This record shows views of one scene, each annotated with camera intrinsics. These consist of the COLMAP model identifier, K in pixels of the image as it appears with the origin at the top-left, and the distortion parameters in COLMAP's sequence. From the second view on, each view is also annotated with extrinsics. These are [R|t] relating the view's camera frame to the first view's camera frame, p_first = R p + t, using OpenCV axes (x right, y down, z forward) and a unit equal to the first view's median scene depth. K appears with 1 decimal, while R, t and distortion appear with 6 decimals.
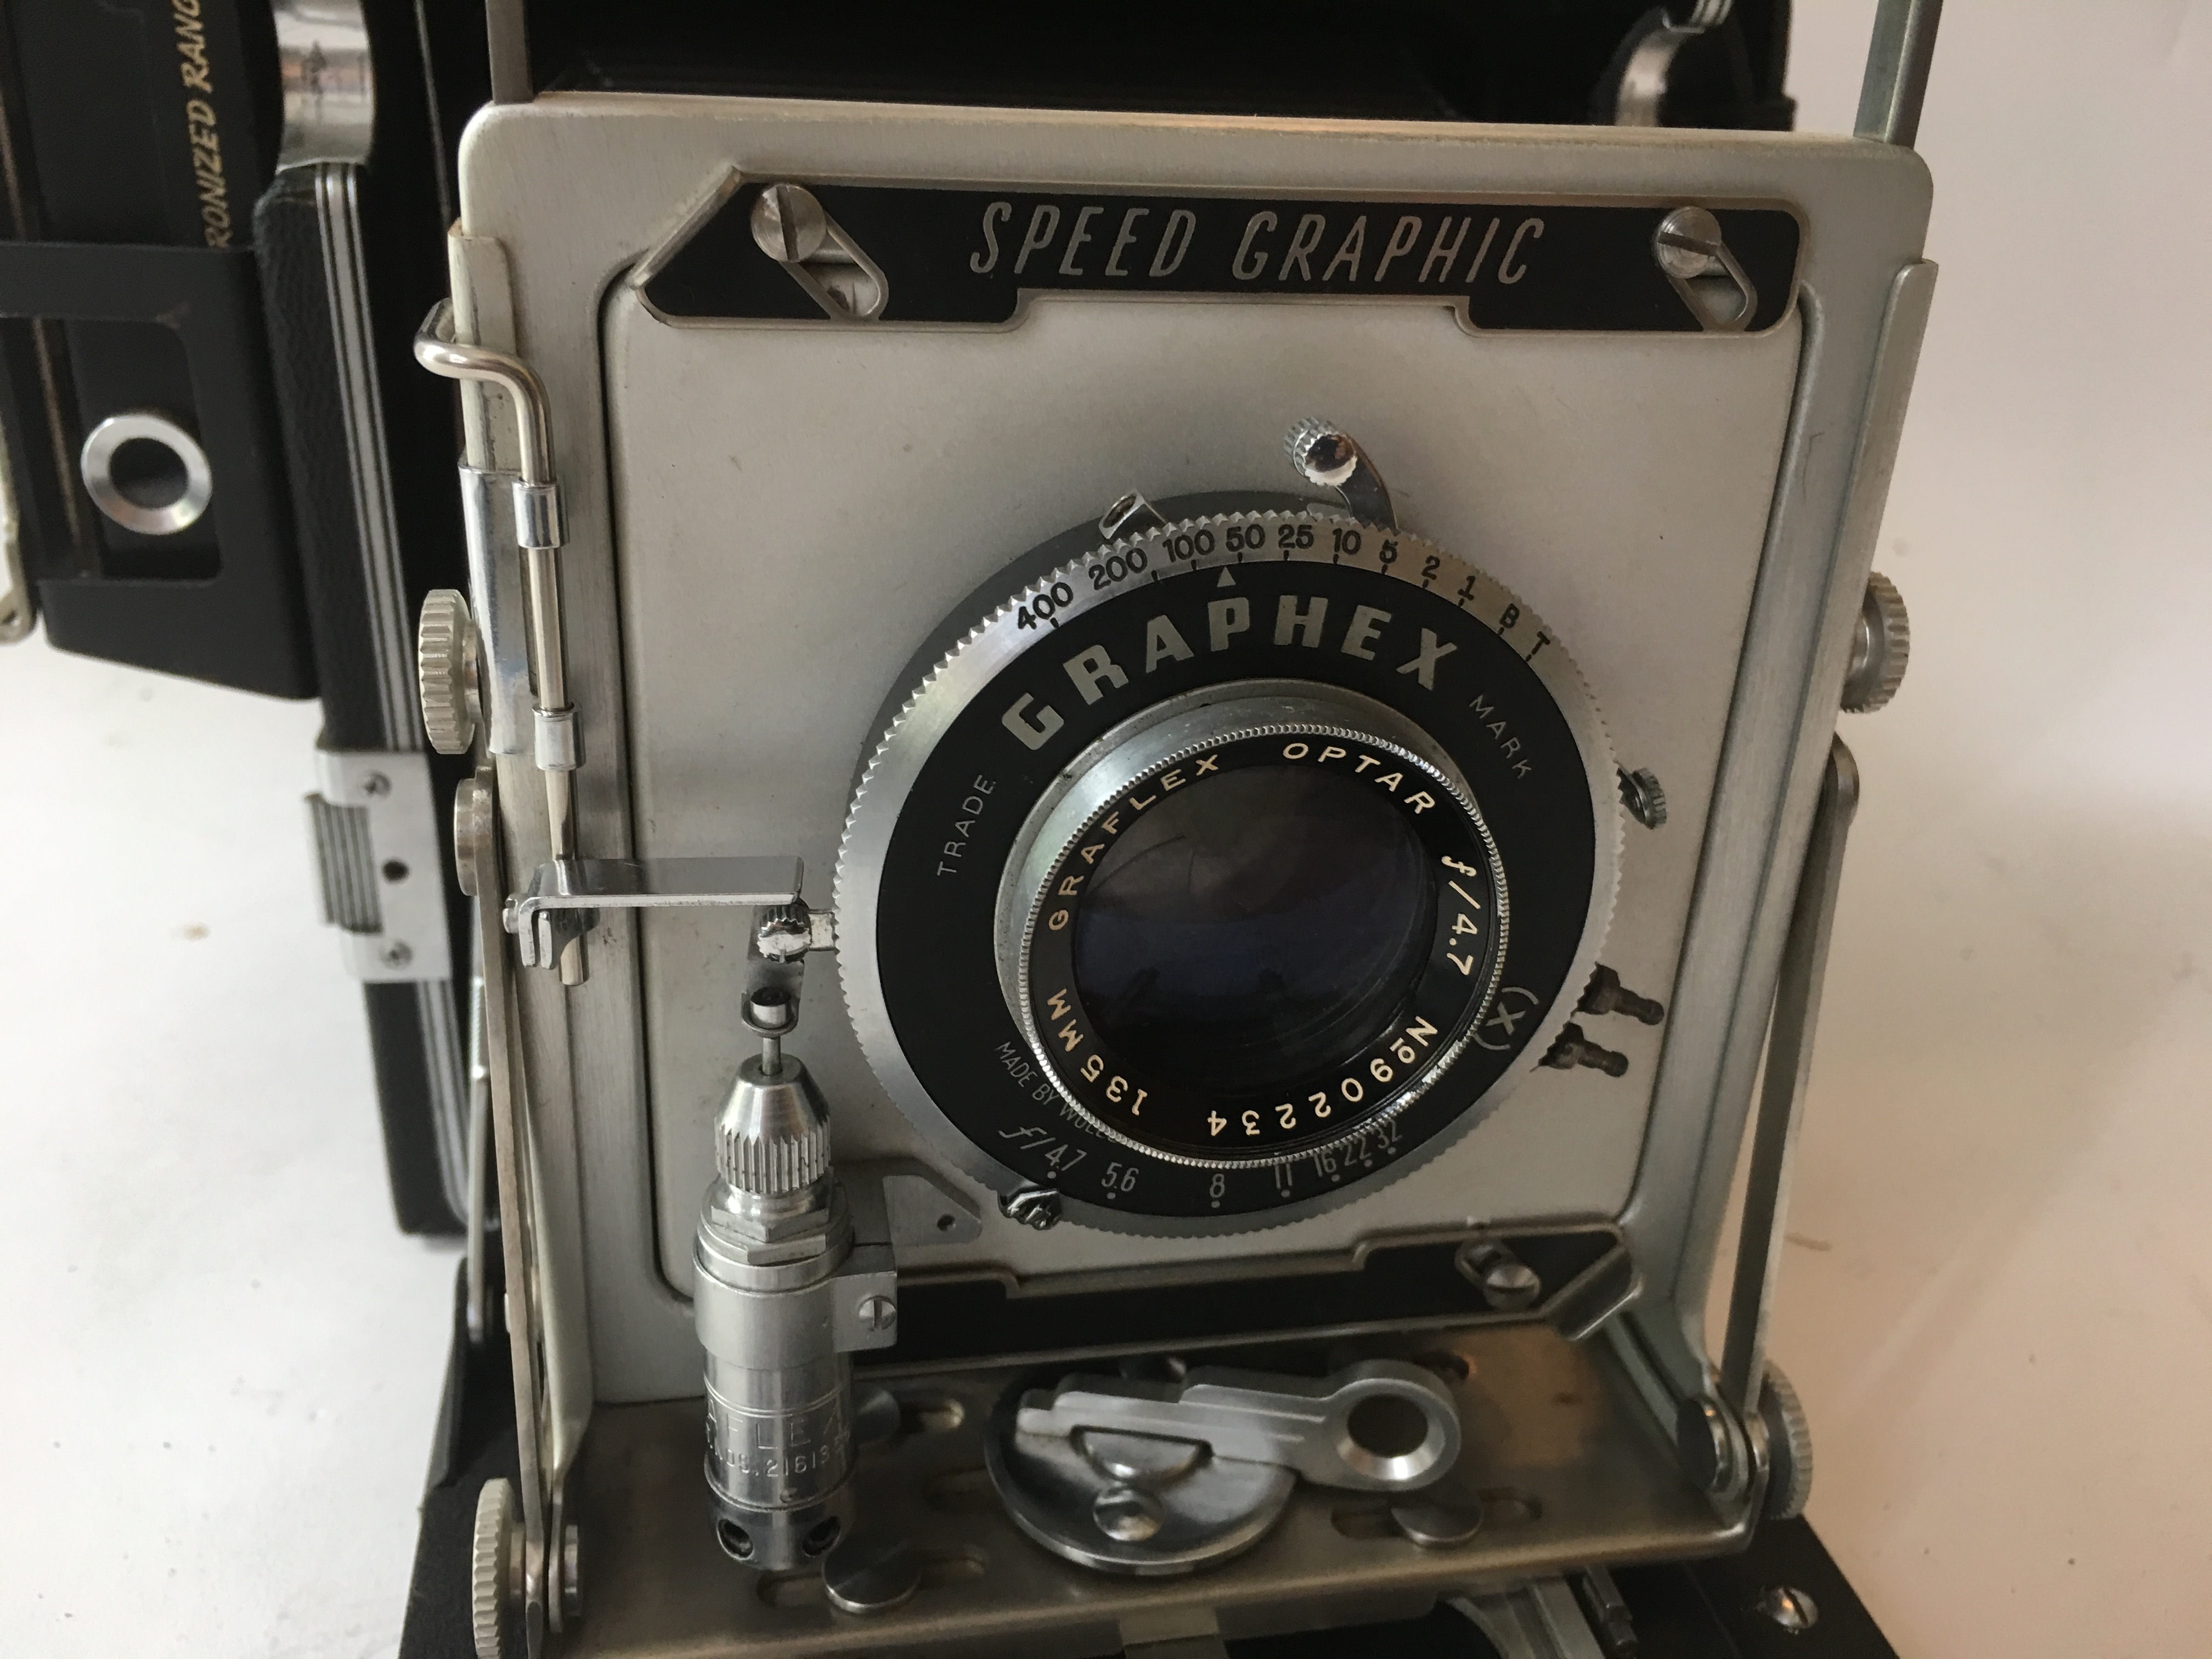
lens RADIAL K [[1874.0, 0, 1111.0], [0, 1874.0, 820.0], [0, 0, 1]] dist [0.039454, -0.011566]
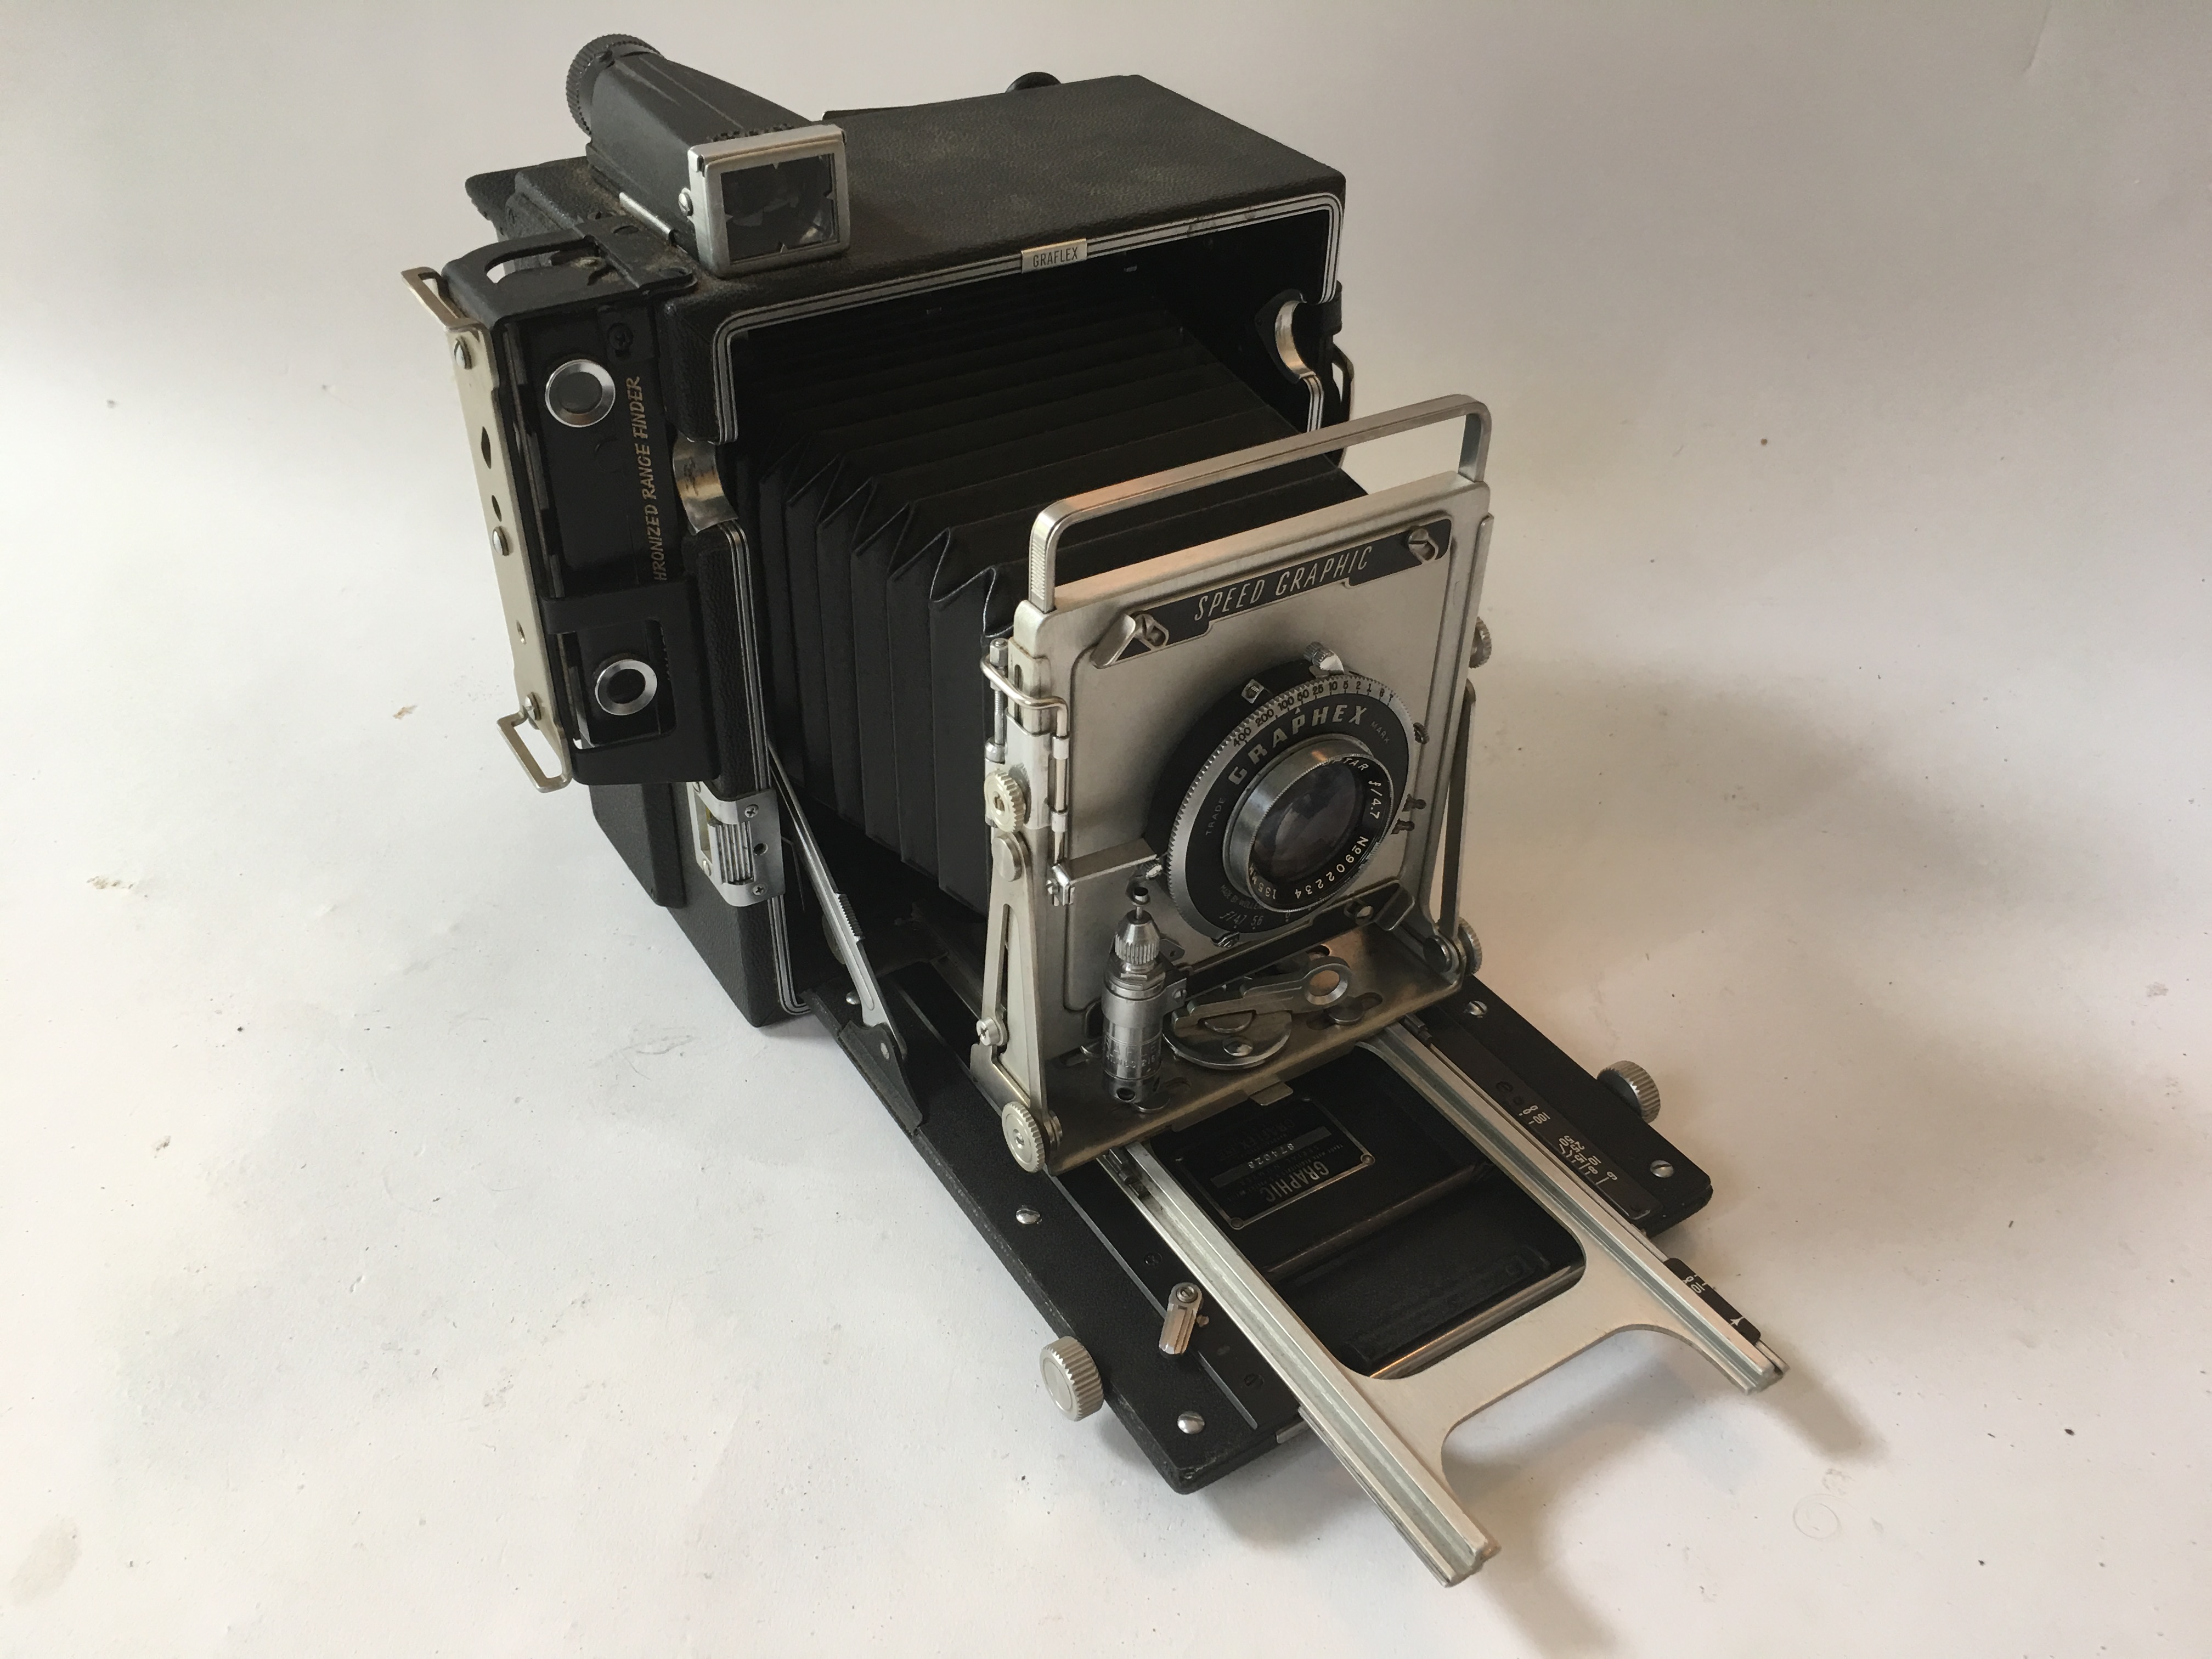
lens RADIAL K [[1874.0, 0, 1101.1], [0, 1874.0, 816.9], [0, 0, 1]] dist [0.039454, -0.011566]
pose [[0.927575, -0.241580, 0.285034, -0.911408], [0.174604, 0.954703, 0.240949, -0.614381], [-0.330331, -0.173730, 0.927739, -1.313159]]
